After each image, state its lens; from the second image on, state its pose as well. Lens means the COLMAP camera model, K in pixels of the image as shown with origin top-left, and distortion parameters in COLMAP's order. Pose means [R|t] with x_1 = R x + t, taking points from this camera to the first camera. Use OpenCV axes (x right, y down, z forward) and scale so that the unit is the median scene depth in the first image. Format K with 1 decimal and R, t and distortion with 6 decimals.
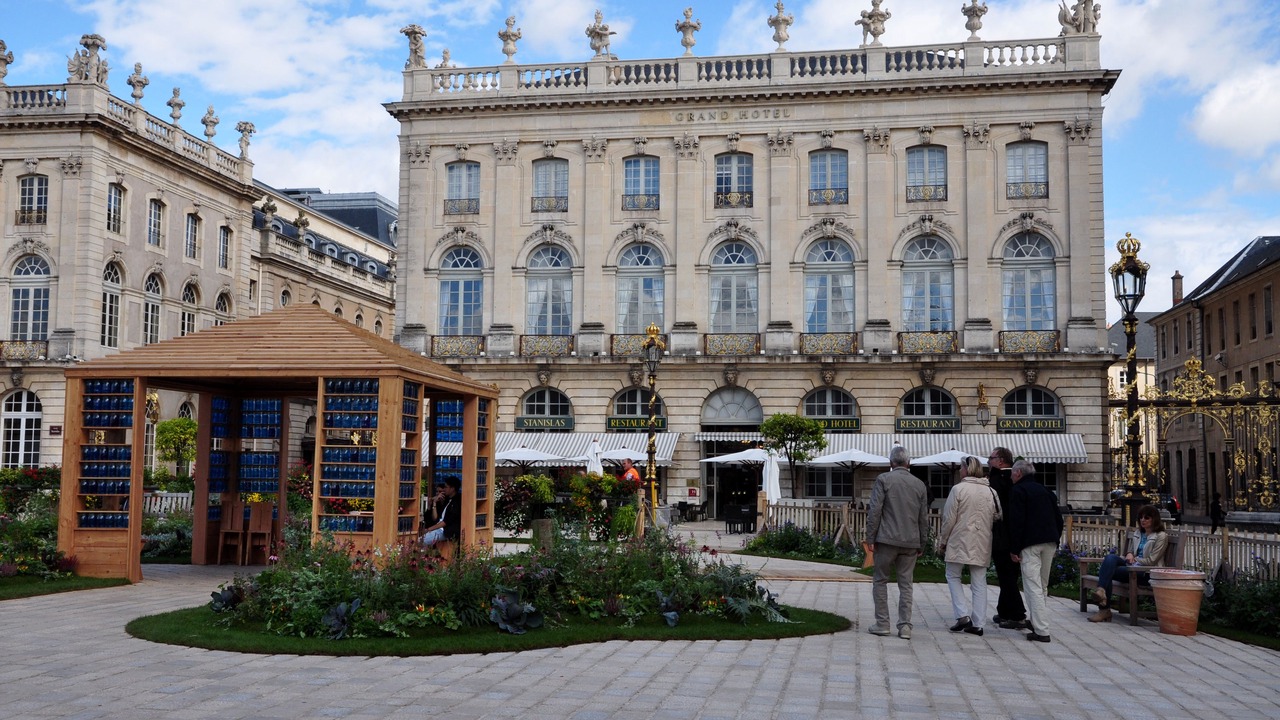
lens RADIAL K [[1361.3, 0, 640.0], [0, 1361.3, 360.0], [0, 0, 1]] dist [-0.007879, -0.001017]
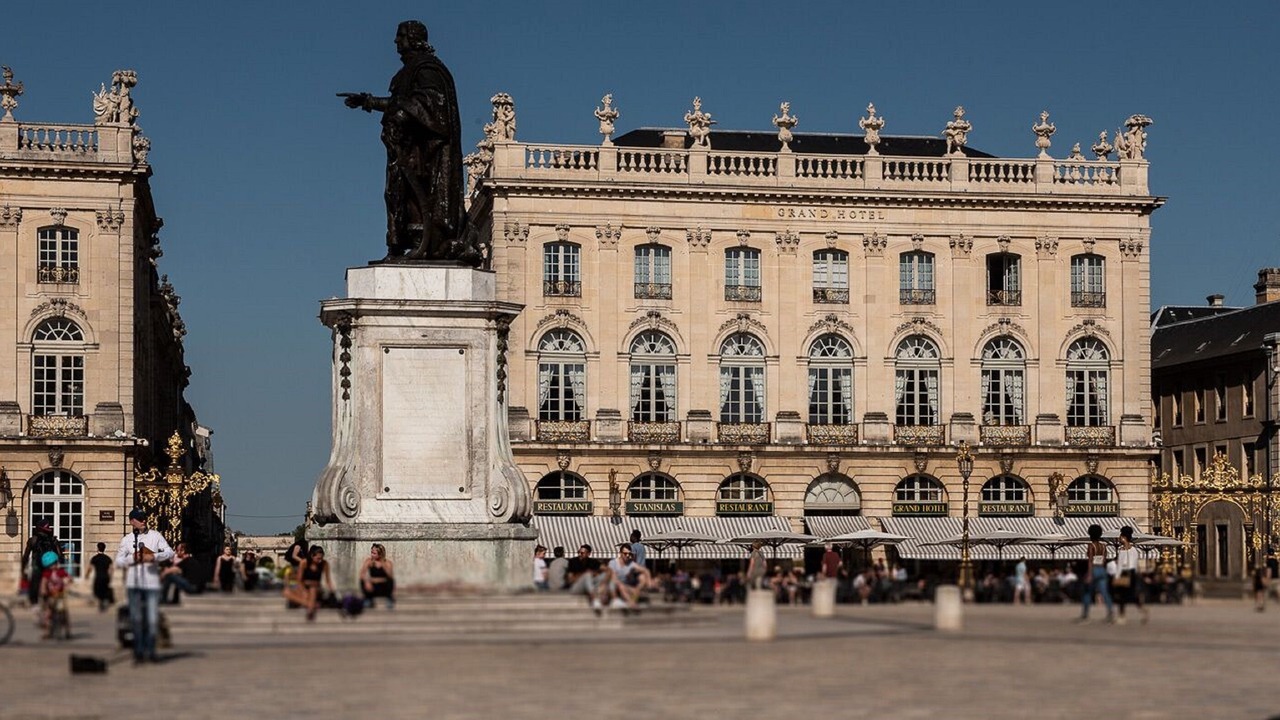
lens RADIAL K [[1300.9, 0, 639.7], [0, 1300.9, 527.9], [0, 0, 1]] dist [0.020903, 0.009573]
pose [[0.956200, -0.003864, 0.292689, -0.366831], [-0.014634, 0.998031, 0.060985, 0.002177], [-0.292349, -0.062597, 0.954261, 0.072149]]
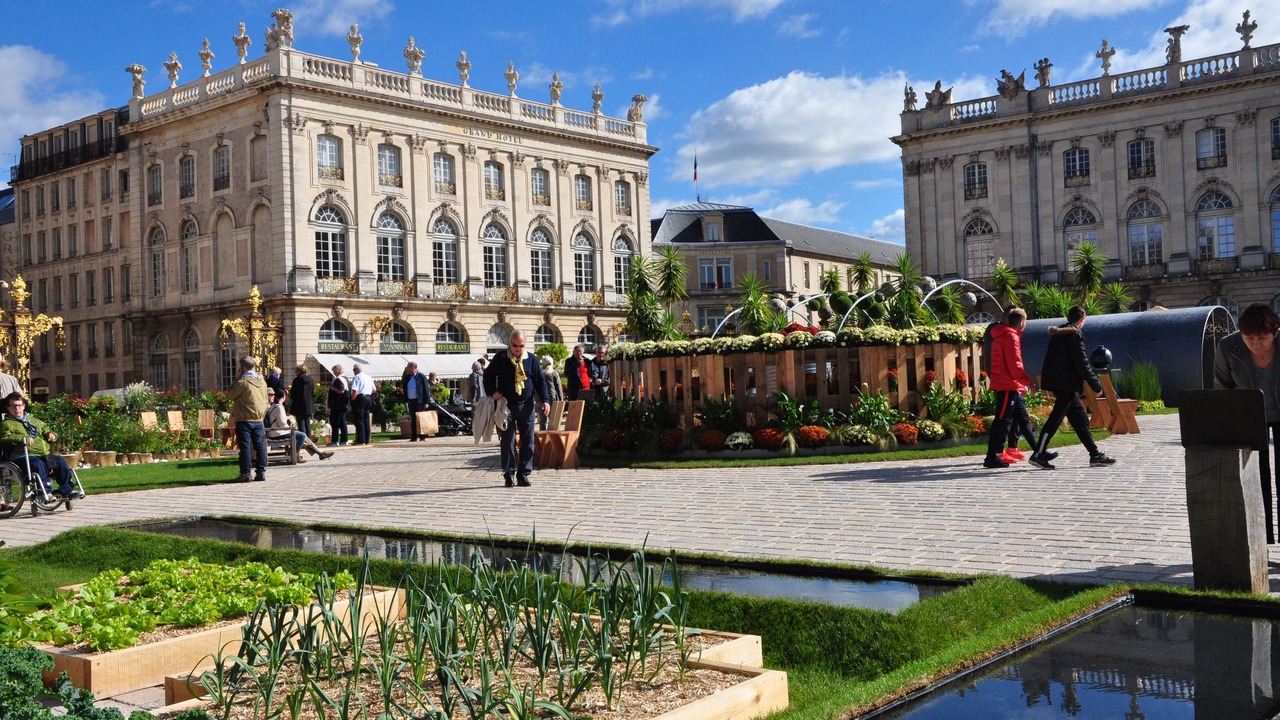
lens RADIAL K [[1226.7, 0, 640.0], [0, 1226.7, 360.0], [0, 0, 1]] dist [-0.004076, 0.000891]
pose [[0.502618, -0.009175, 0.864460, -0.988816], [-0.042487, 0.998473, 0.035300, 0.006457], [-0.863464, -0.054471, 0.501460, 0.194873]]
